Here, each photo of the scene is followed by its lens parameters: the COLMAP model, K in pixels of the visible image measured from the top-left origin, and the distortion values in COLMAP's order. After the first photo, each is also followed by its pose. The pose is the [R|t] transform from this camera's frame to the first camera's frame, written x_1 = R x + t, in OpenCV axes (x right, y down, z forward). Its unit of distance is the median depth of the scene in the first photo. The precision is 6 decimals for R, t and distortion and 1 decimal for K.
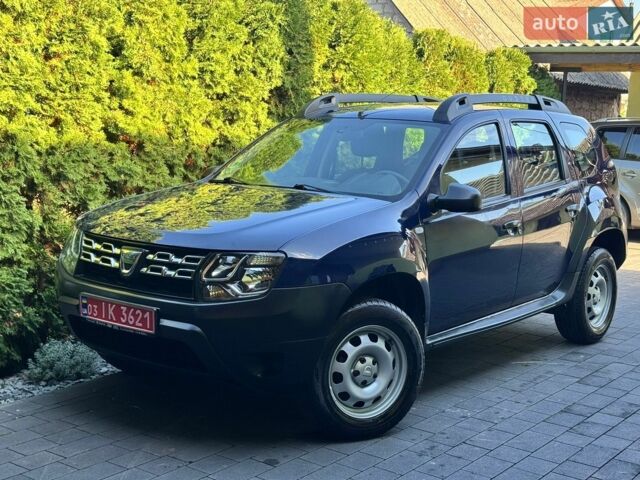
lens RADIAL K [[907.8, 0, 318.4], [0, 907.8, 264.0], [0, 0, 1]] dist [0.157033, -0.150959]
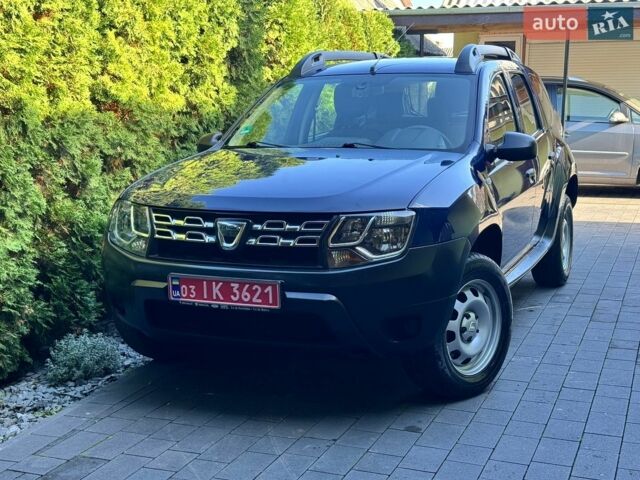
lens RADIAL K [[907.8, 0, 318.4], [0, 907.8, 264.0], [0, 0, 1]] dist [0.157033, -0.150959]
pose [[0.962152, -0.088901, 0.257603, -0.279825], [0.082087, 0.995934, 0.037108, 0.000321], [-0.259854, -0.014557, 0.965538, 0.075724]]
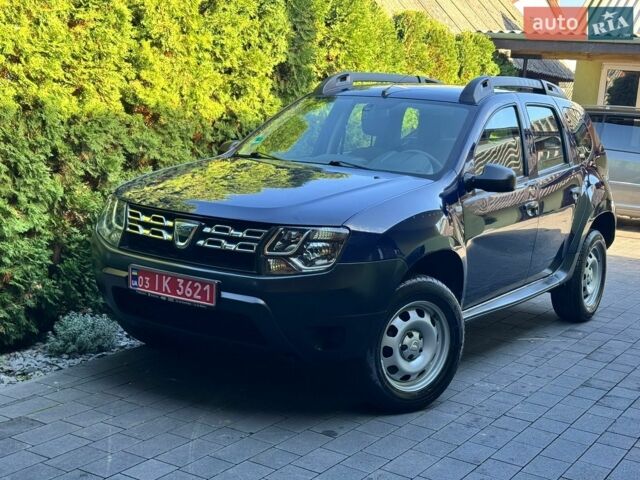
lens RADIAL K [[907.8, 0, 318.4], [0, 907.8, 264.0], [0, 0, 1]] dist [0.157033, -0.150959]
pose [[0.995267, 0.015018, 0.096011, -0.121594], [-0.017128, 0.999629, 0.021190, 0.004939], [-0.095657, -0.022734, 0.995155, -0.004975]]
